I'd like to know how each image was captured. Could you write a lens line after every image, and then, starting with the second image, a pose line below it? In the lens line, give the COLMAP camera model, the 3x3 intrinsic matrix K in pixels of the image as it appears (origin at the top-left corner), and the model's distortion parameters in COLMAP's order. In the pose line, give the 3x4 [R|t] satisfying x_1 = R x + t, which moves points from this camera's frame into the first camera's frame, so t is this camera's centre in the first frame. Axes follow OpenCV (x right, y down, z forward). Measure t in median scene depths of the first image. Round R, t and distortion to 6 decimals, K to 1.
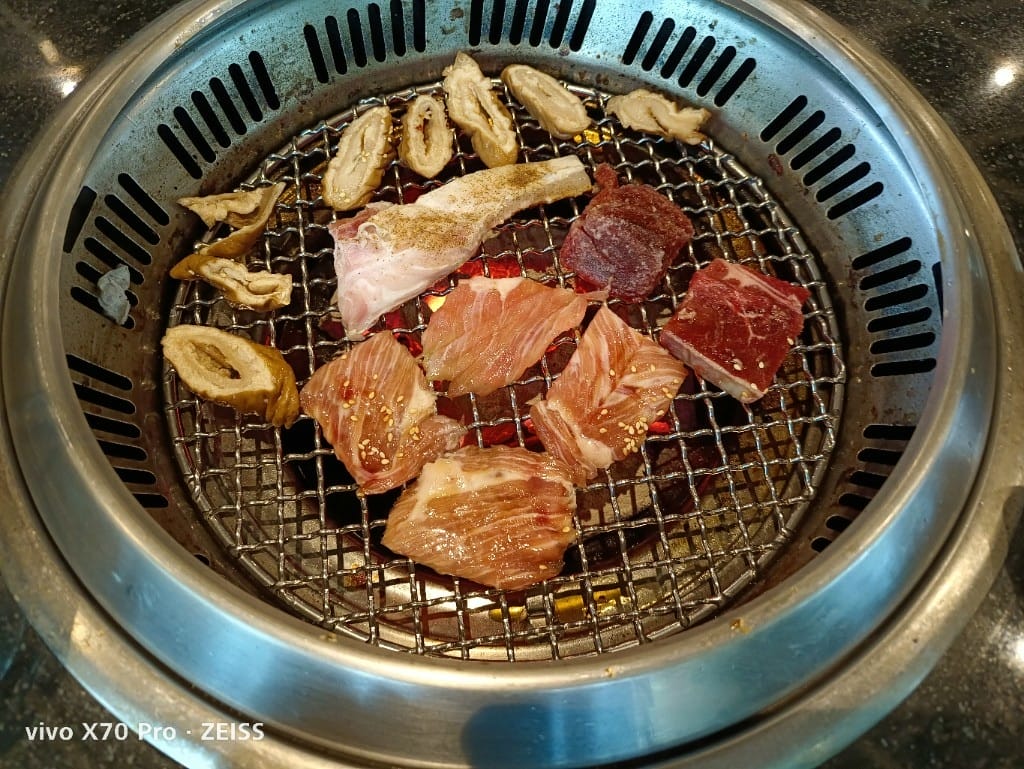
lens RADIAL K [[704.4, 0, 511.8], [0, 704.4, 384.8], [0, 0, 1]] dist [-0.004050, -0.009623]
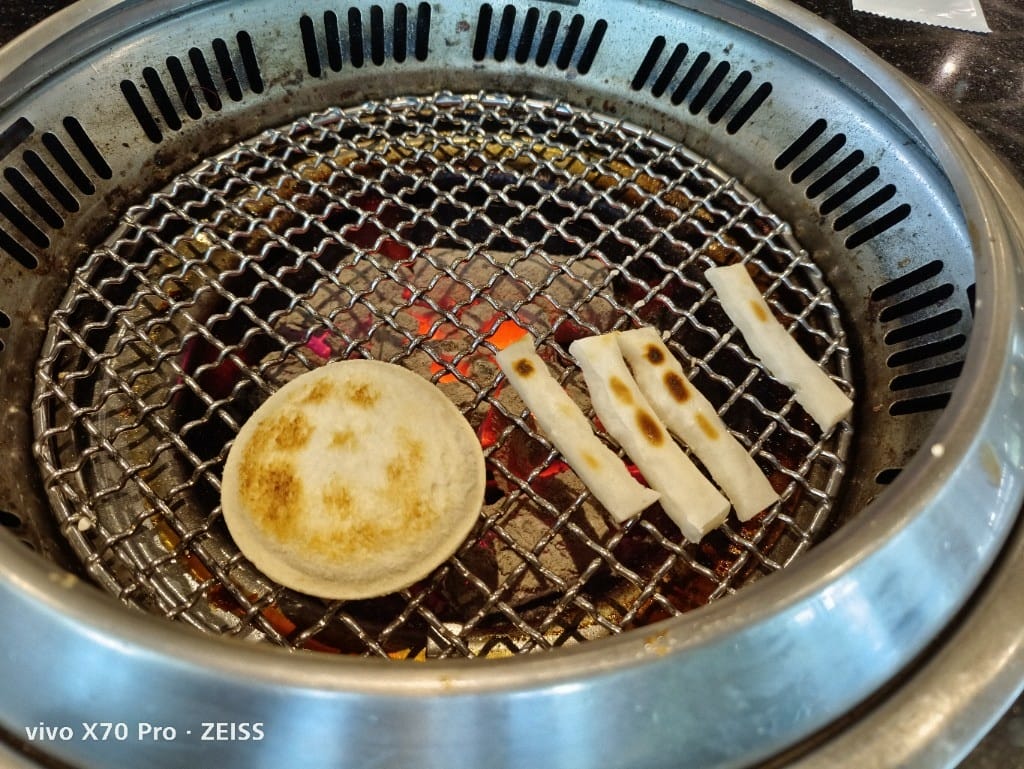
lens RADIAL K [[704.4, 0, 515.7], [0, 704.4, 391.9], [0, 0, 1]] dist [-0.004050, -0.009623]
pose [[0.991550, 0.113546, -0.062733, 0.117515], [-0.123585, 0.973825, -0.190765, 0.142074], [0.039430, 0.196906, 0.979629, 0.167664]]
